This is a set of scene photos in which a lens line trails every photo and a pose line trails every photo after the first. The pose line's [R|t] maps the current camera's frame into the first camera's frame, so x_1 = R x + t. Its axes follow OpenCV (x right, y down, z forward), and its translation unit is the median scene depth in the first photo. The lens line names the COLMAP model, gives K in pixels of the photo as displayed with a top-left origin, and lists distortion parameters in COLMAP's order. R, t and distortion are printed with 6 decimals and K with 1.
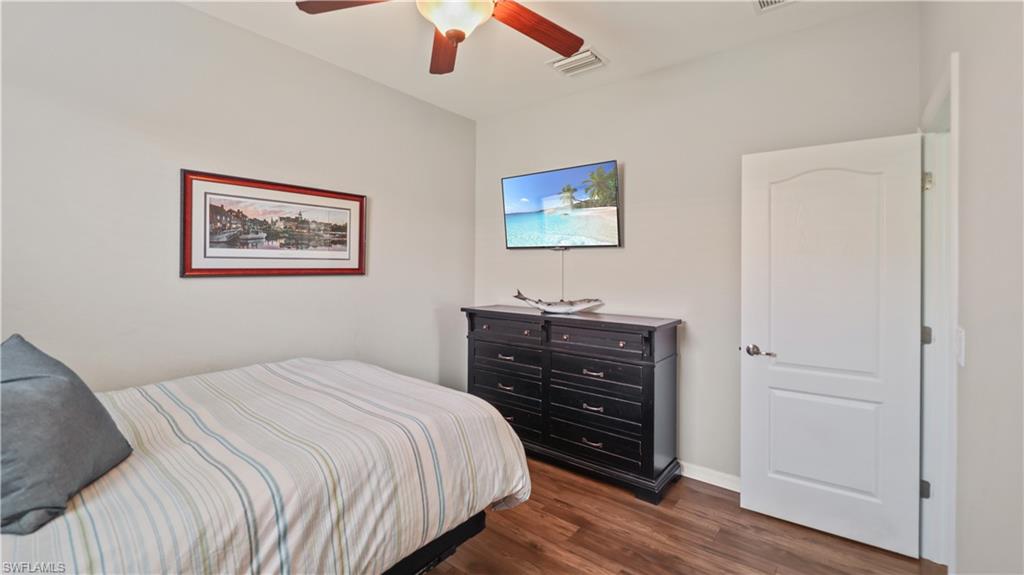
lens RADIAL K [[421.9, 0, 509.7], [0, 421.9, 289.8], [0, 0, 1]] dist [-0.013624, -0.003187]
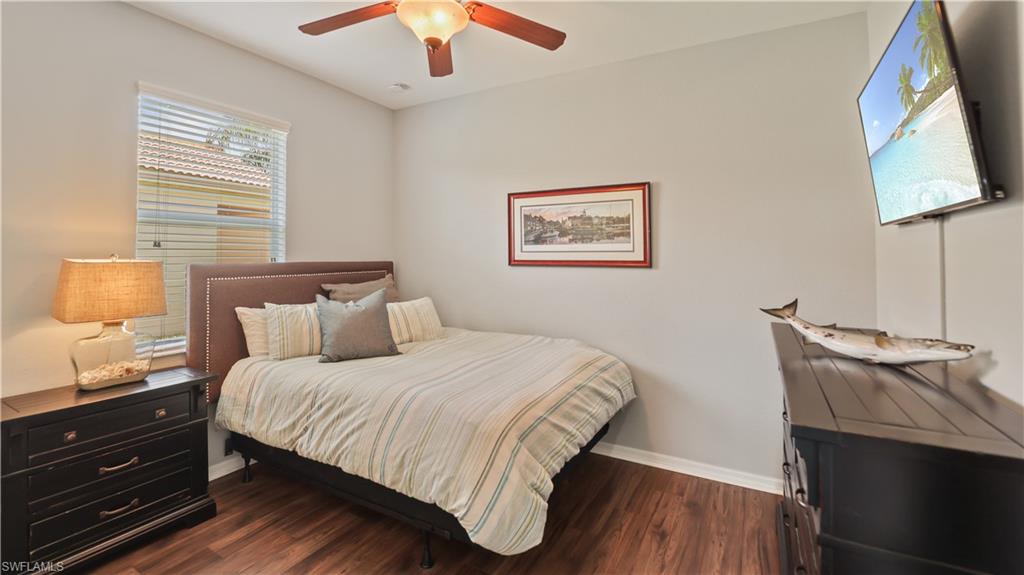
lens RADIAL K [[421.9, 0, 516.7], [0, 421.9, 278.7], [0, 0, 1]] dist [-0.013624, -0.003187]
pose [[0.176354, 0.046630, -0.983222, 0.601357], [-0.055626, 0.997753, 0.037342, -0.035269], [0.982754, 0.048107, 0.178551, 0.650358]]
